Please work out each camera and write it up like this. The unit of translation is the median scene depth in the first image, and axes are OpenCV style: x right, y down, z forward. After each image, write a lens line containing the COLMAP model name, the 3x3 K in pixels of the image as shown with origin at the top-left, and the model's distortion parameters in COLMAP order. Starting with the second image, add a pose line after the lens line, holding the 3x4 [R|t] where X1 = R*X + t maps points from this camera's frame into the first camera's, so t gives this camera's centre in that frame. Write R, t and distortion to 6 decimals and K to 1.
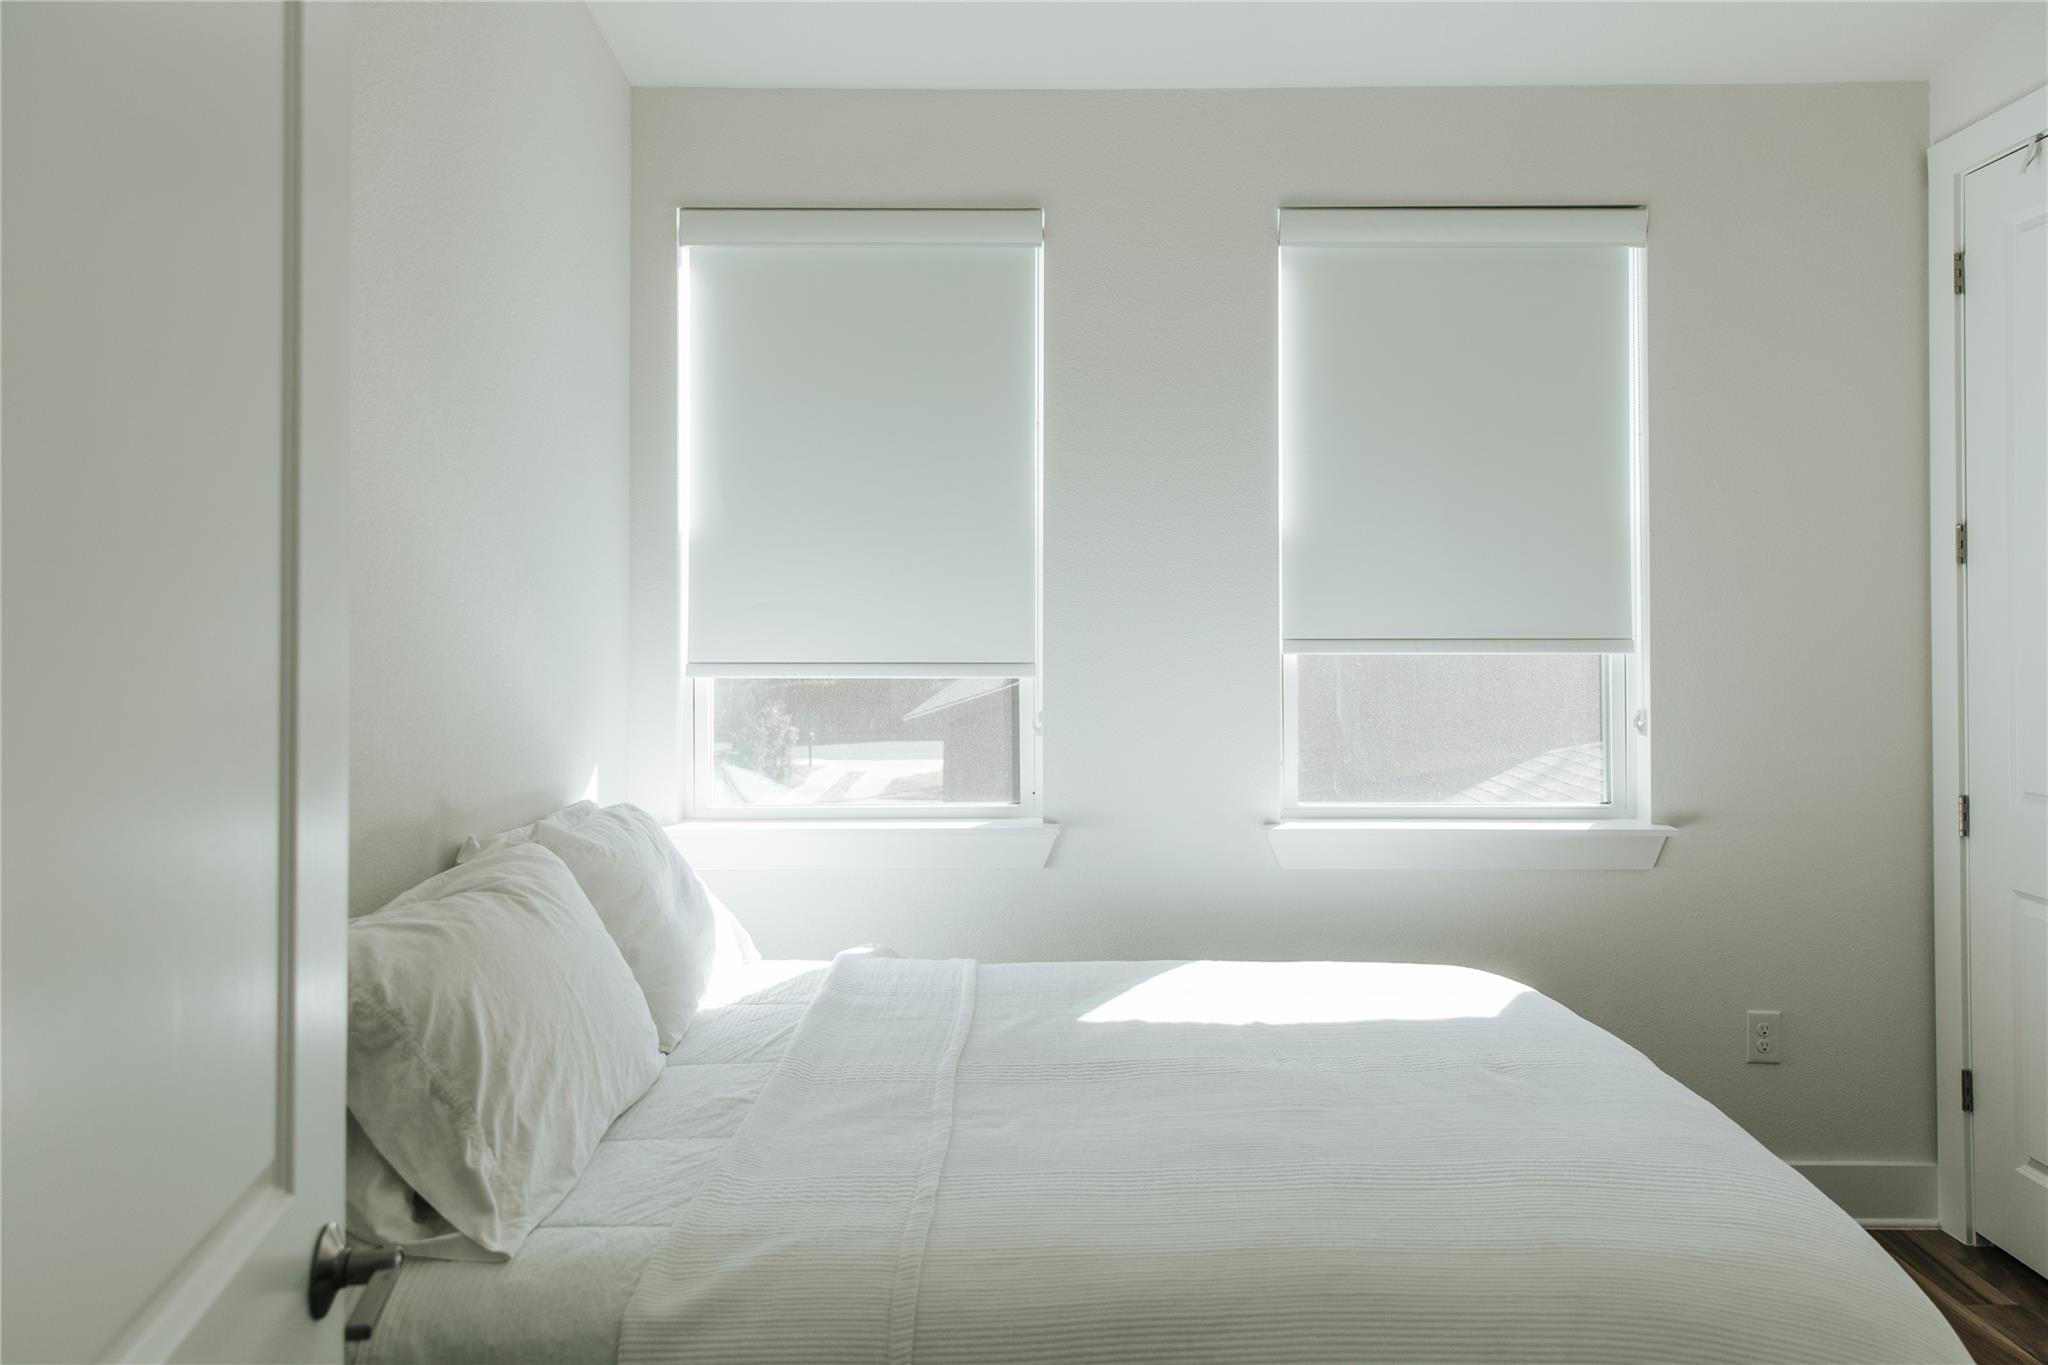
lens RADIAL K [[1432.4, 0, 1051.1], [0, 1432.4, 575.3], [0, 0, 1]] dist [0.027752, -0.002296]
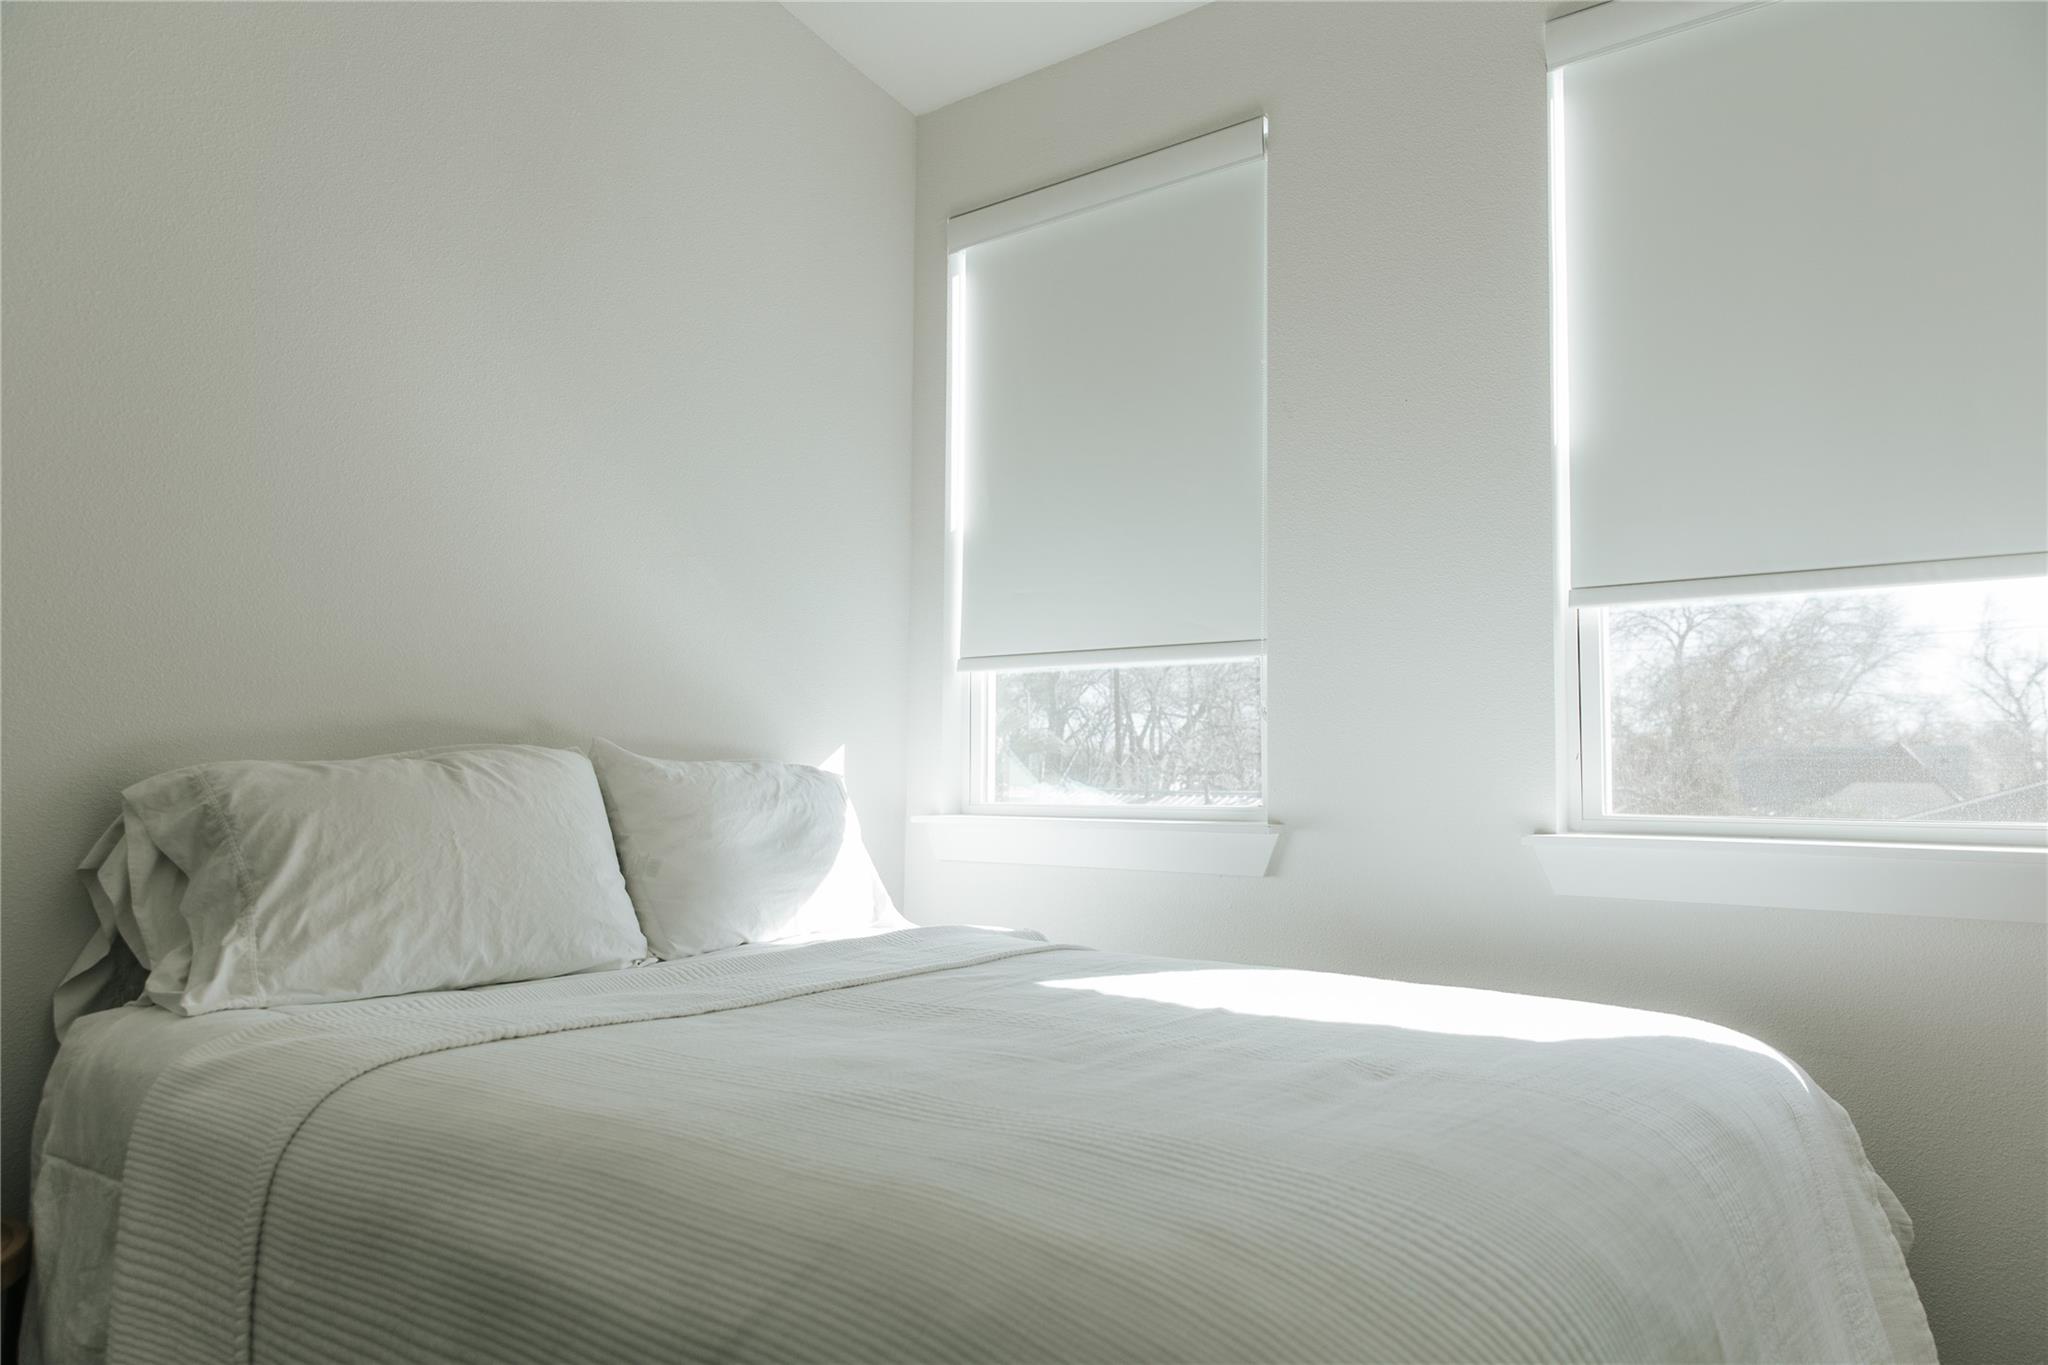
lens RADIAL K [[1397.7, 0, 1018.0], [0, 1397.7, 689.0], [0, 0, 1]] dist [0.007443, -0.000117]
pose [[0.784587, -0.030914, -0.619248, 0.403213], [0.002770, 0.998921, -0.046358, 0.133989], [0.620013, 0.034657, 0.783826, 0.264289]]
